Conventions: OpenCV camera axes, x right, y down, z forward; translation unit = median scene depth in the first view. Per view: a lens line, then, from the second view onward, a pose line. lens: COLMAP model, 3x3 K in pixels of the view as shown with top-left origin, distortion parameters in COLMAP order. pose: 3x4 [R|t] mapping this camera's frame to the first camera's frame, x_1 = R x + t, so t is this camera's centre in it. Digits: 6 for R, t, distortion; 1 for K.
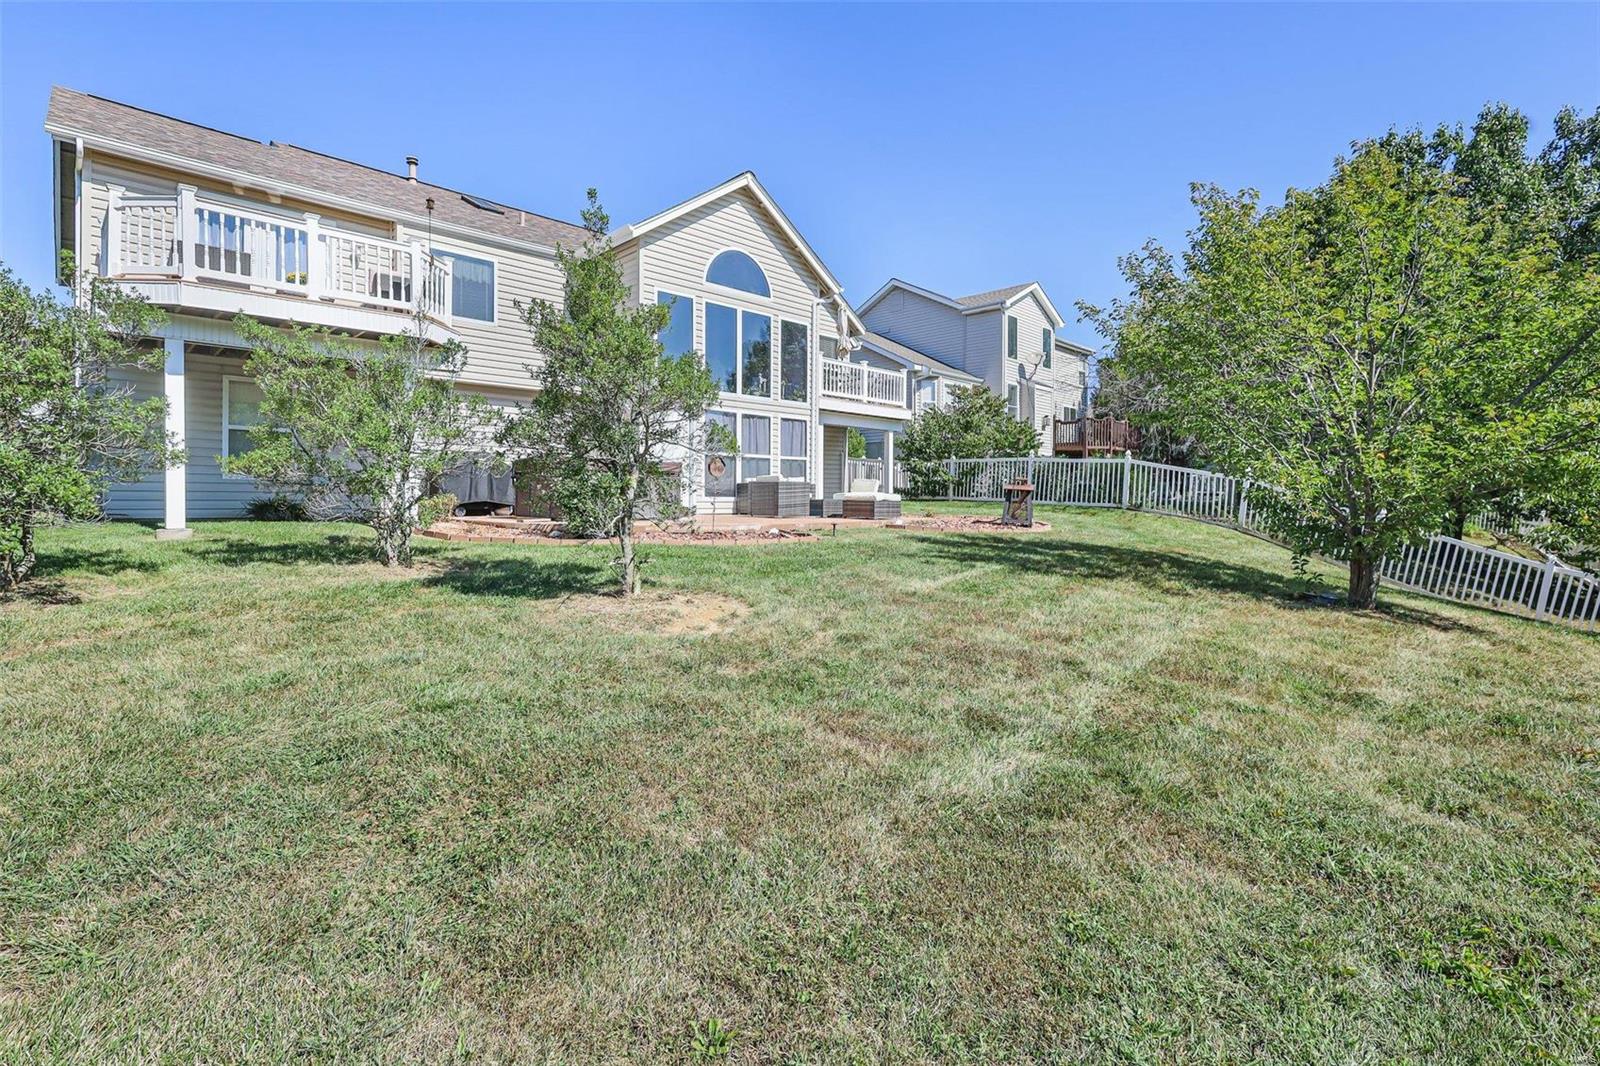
lens RADIAL K [[747.1, 0, 790.2], [0, 747.1, 503.4], [0, 0, 1]] dist [-0.002353, 0.001695]
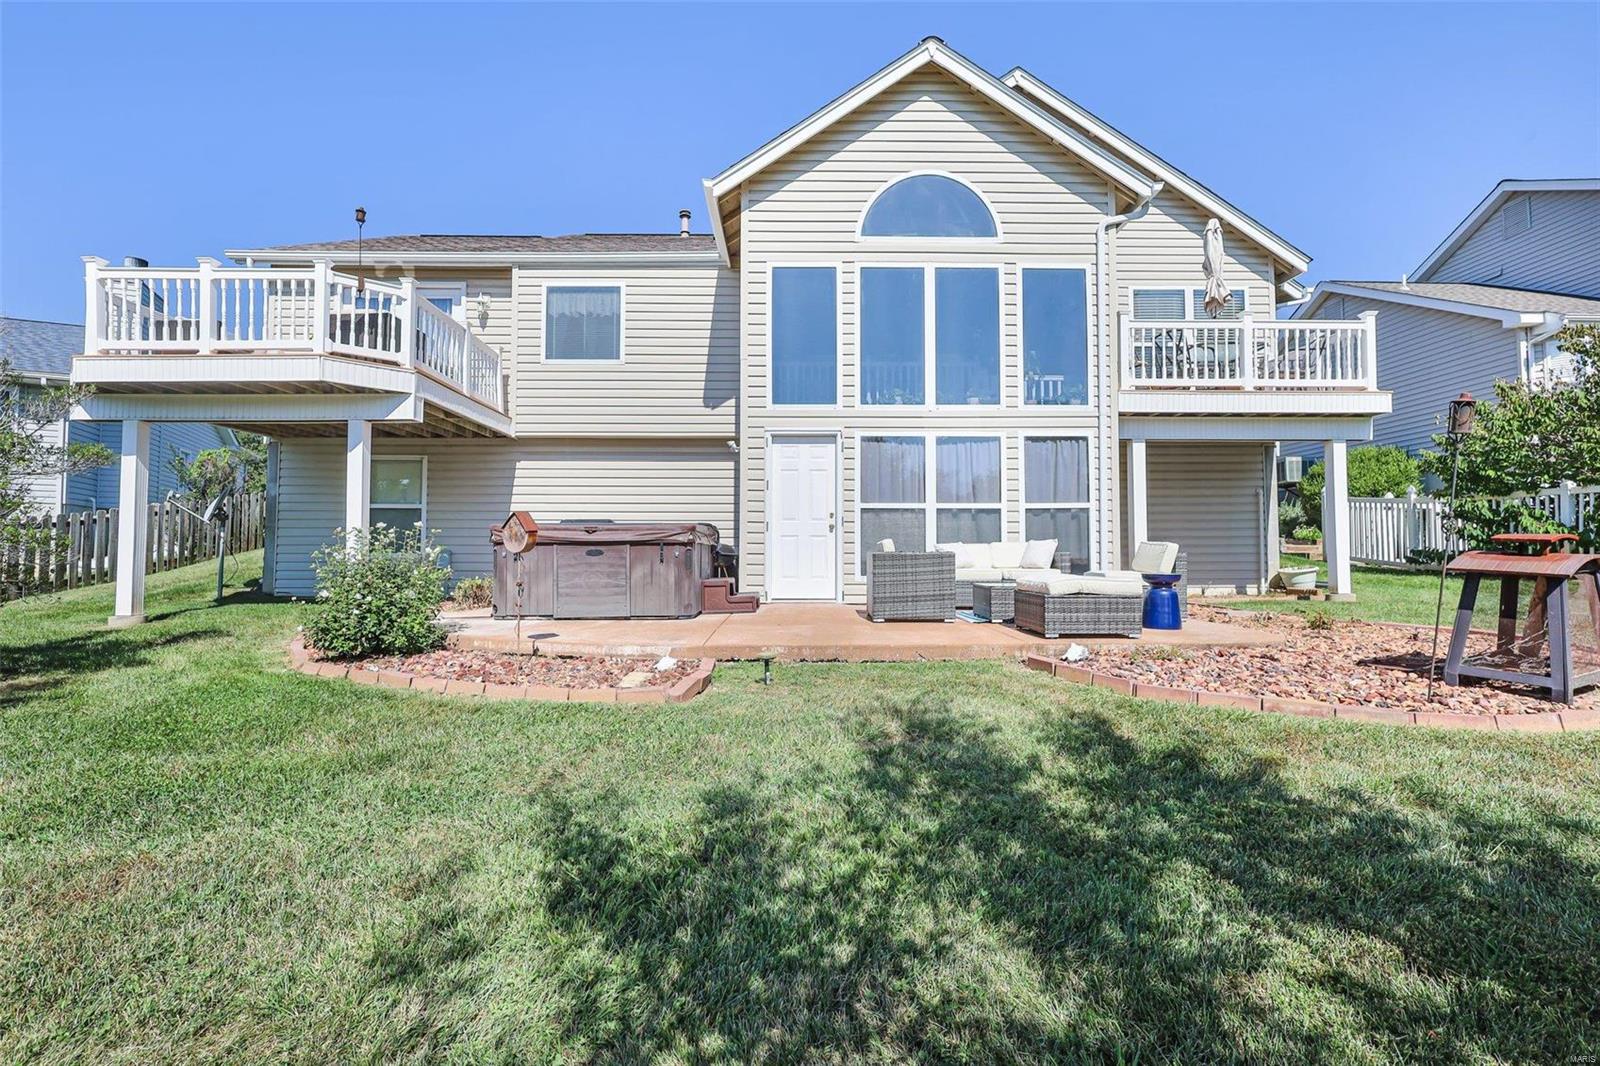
lens RADIAL K [[747.1, 0, 796.6], [0, 747.1, 527.7], [0, 0, 1]] dist [-0.002353, 0.001695]
pose [[0.732668, -0.035625, -0.679654, 0.250119], [0.000652, 0.998665, -0.051643, -0.015727], [0.680586, 0.037394, 0.731713, 0.471775]]
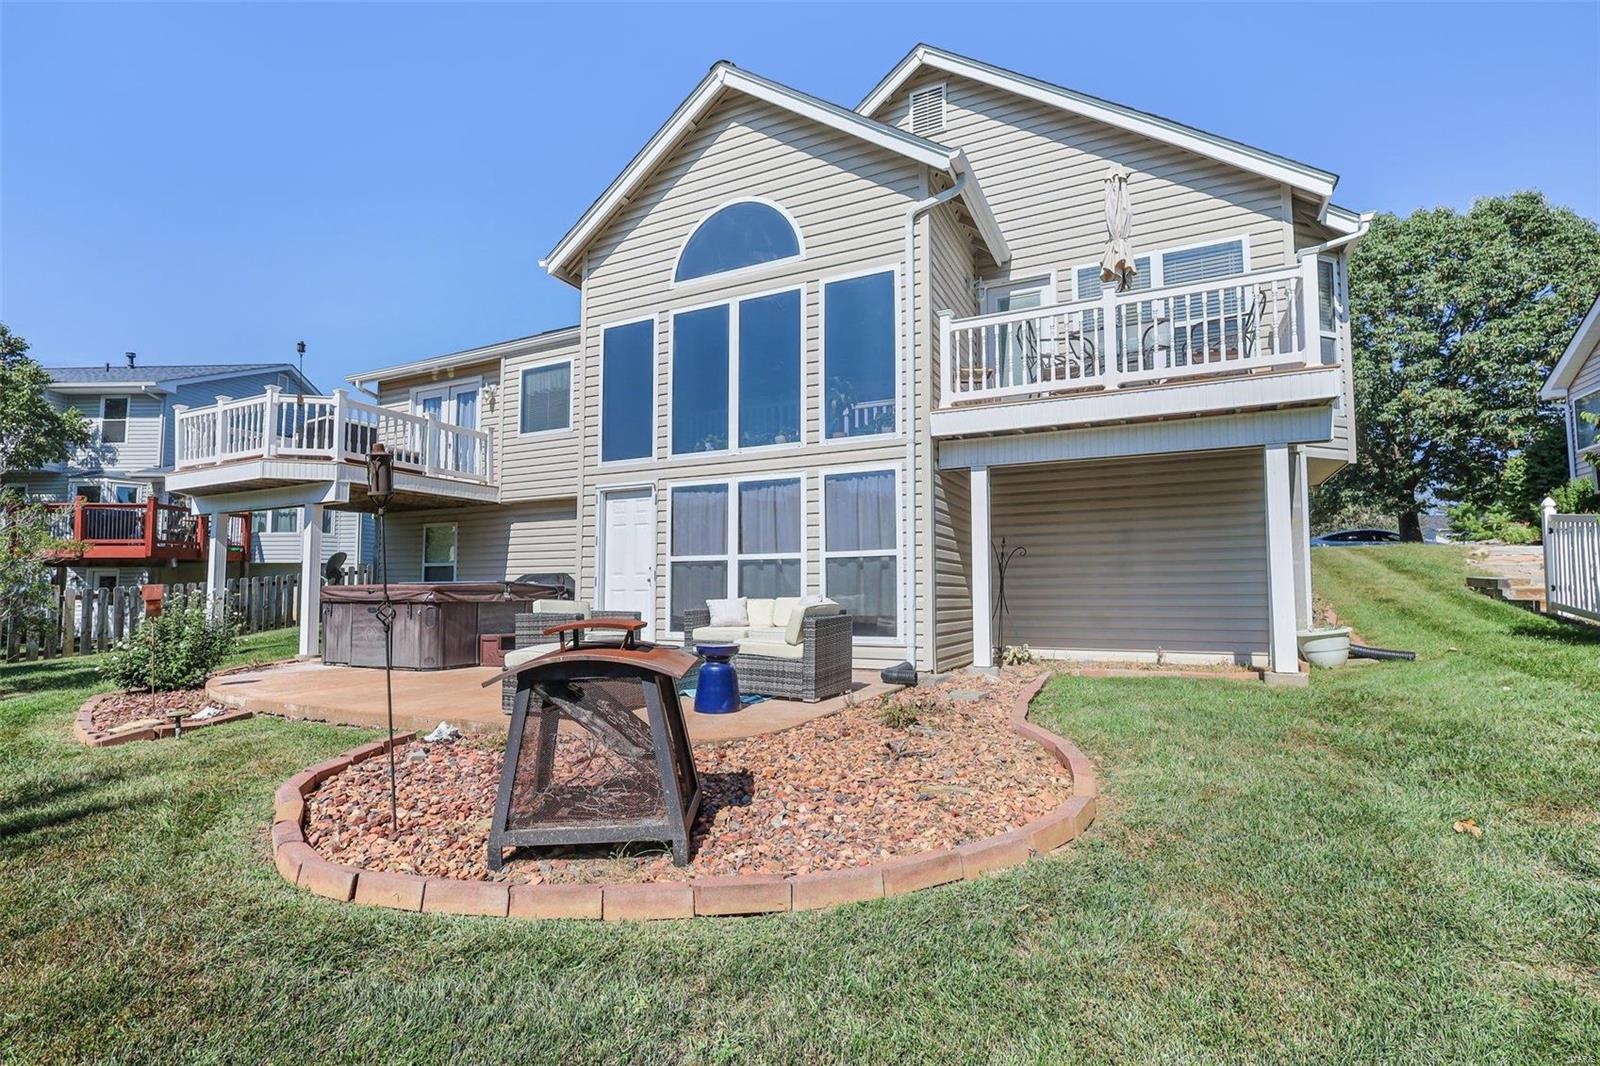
lens RADIAL K [[747.1, 0, 791.2], [0, 747.1, 543.7], [0, 0, 1]] dist [-0.002353, 0.001695]
pose [[0.339775, -0.069790, -0.937914, 0.451927], [-0.002485, 0.997173, -0.075100, -0.032305], [0.940504, 0.027848, 0.338641, 0.823827]]
